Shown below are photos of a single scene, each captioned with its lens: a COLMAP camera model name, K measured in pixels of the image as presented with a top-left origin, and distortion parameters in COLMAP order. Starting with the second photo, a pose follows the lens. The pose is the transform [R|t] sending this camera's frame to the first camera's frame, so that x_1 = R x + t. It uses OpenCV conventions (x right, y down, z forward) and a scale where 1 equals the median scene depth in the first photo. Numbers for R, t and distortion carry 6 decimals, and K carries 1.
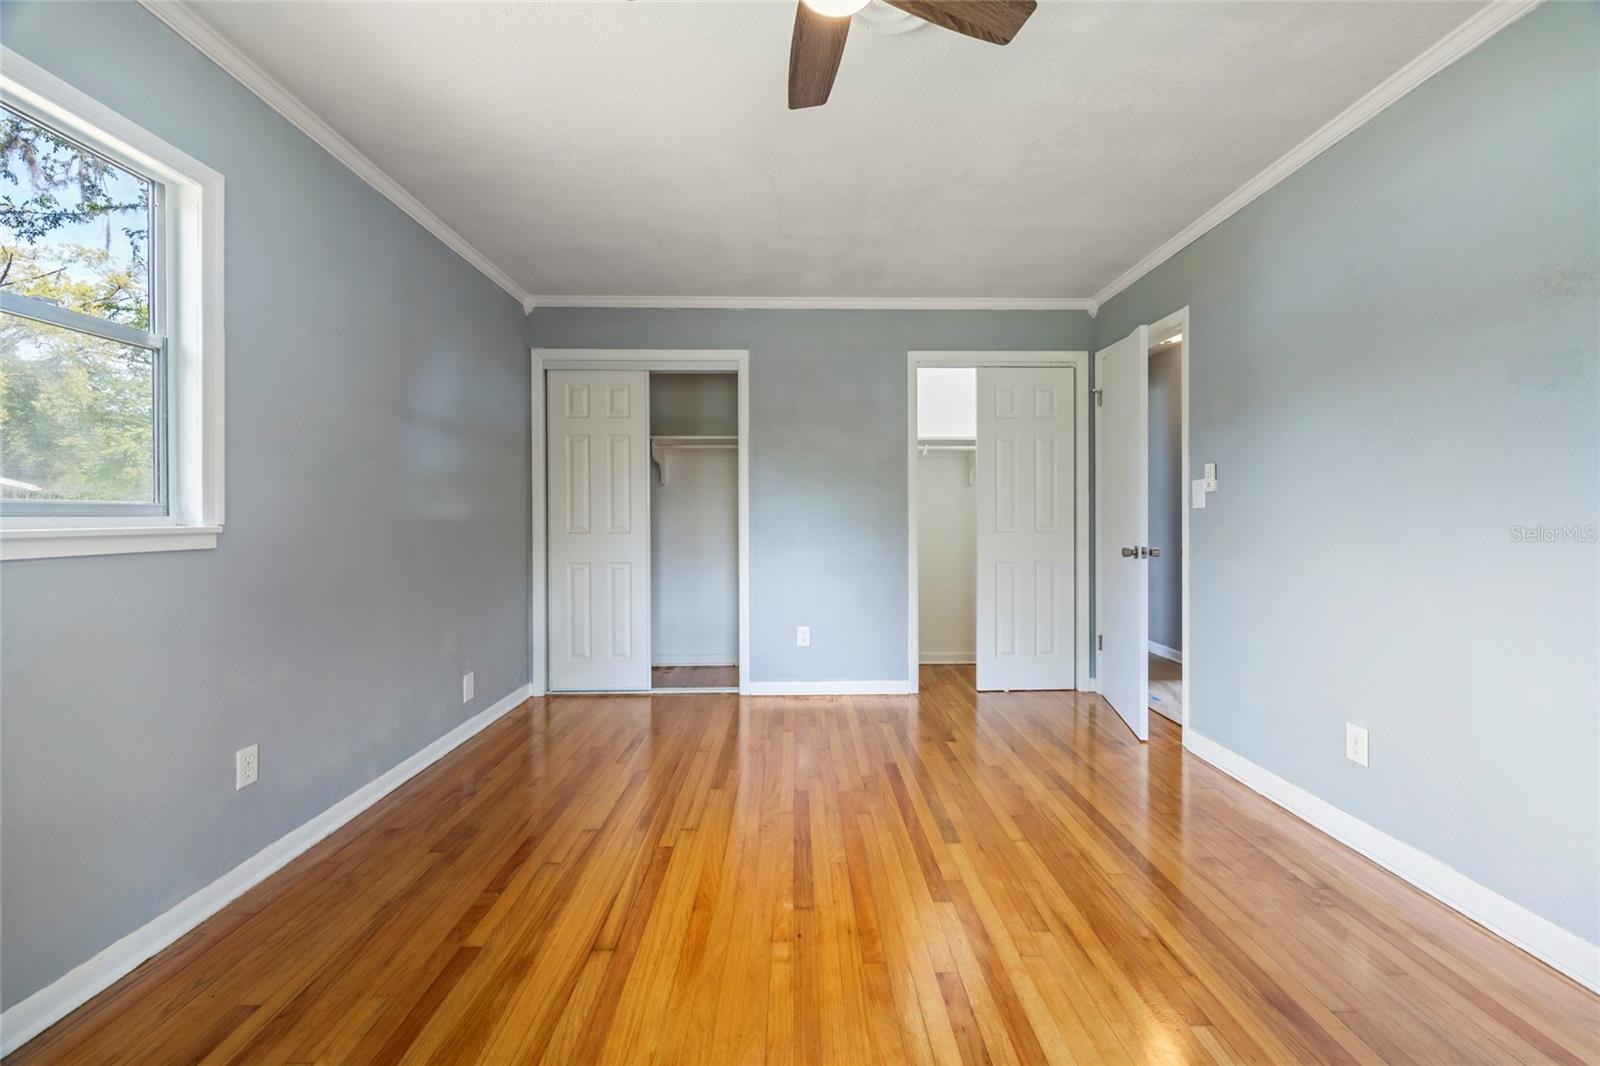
lens RADIAL K [[617.9, 0, 806.0], [0, 617.9, 514.3], [0, 0, 1]] dist [0.000044, 0.000449]
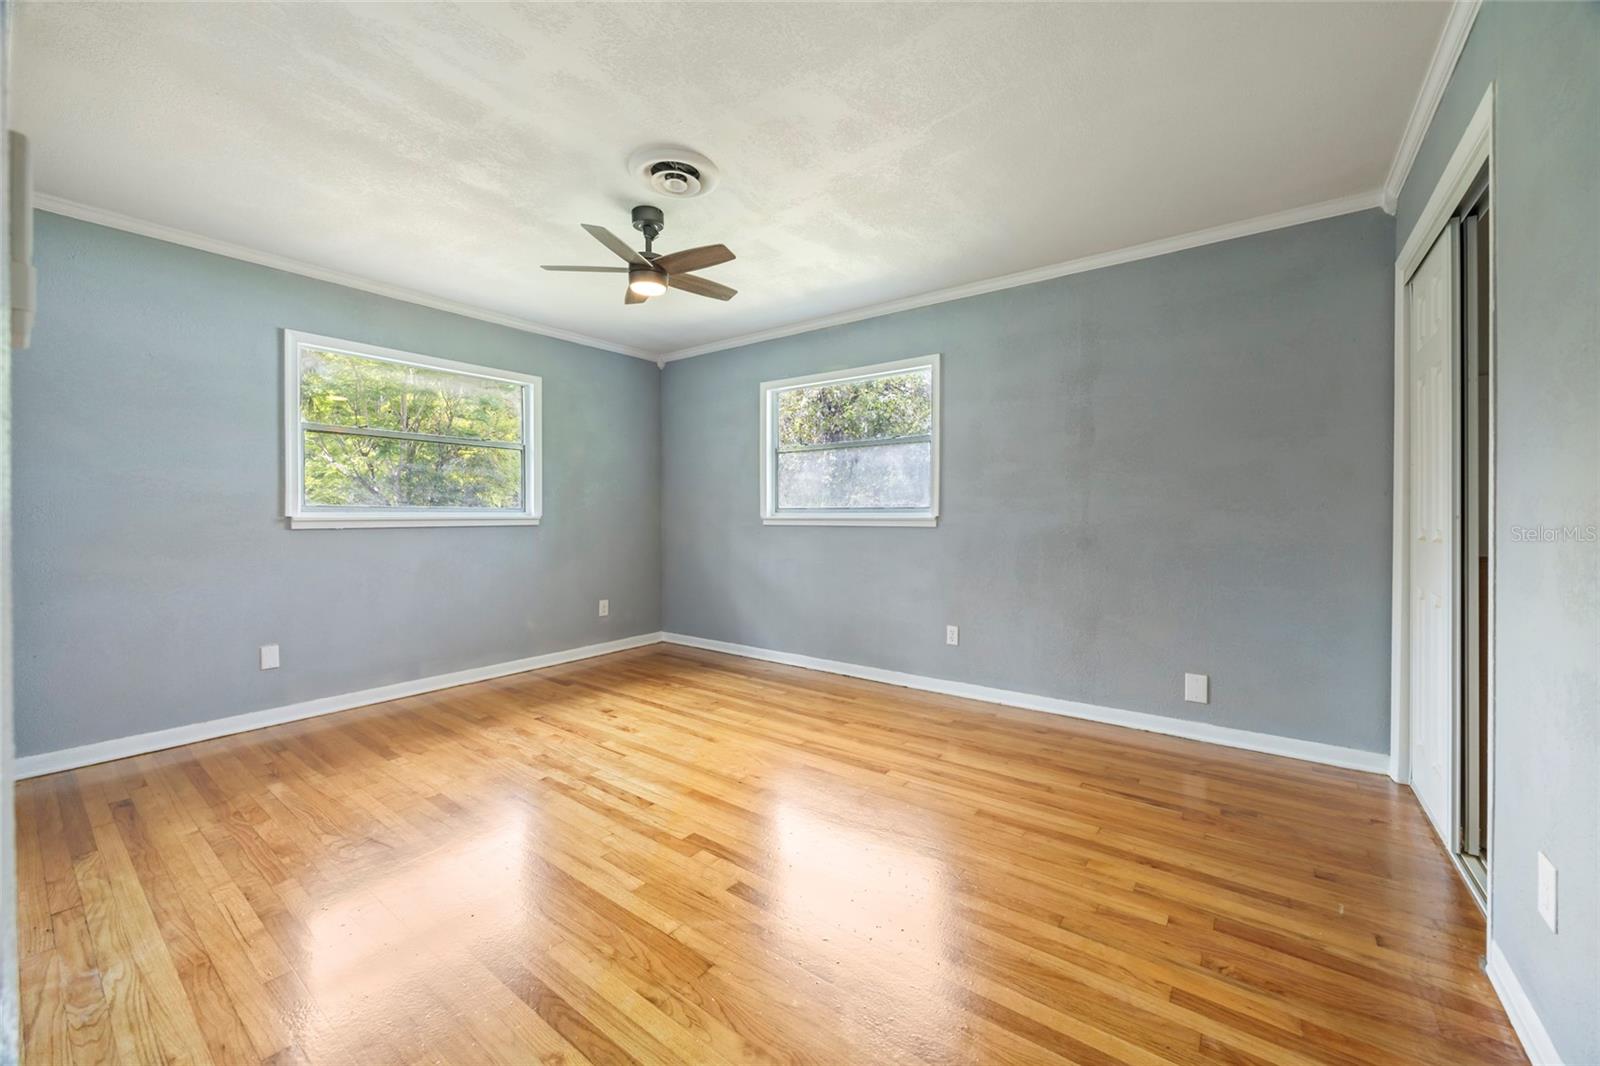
lens RADIAL K [[617.9, 0, 806.0], [0, 617.9, 514.3], [0, 0, 1]] dist [0.000044, 0.000449]
pose [[-0.613502, 0.006934, -0.789663, 1.075361], [0.005994, 0.999974, 0.004124, 0.000294], [0.789671, -0.002203, -0.613527, 2.017570]]
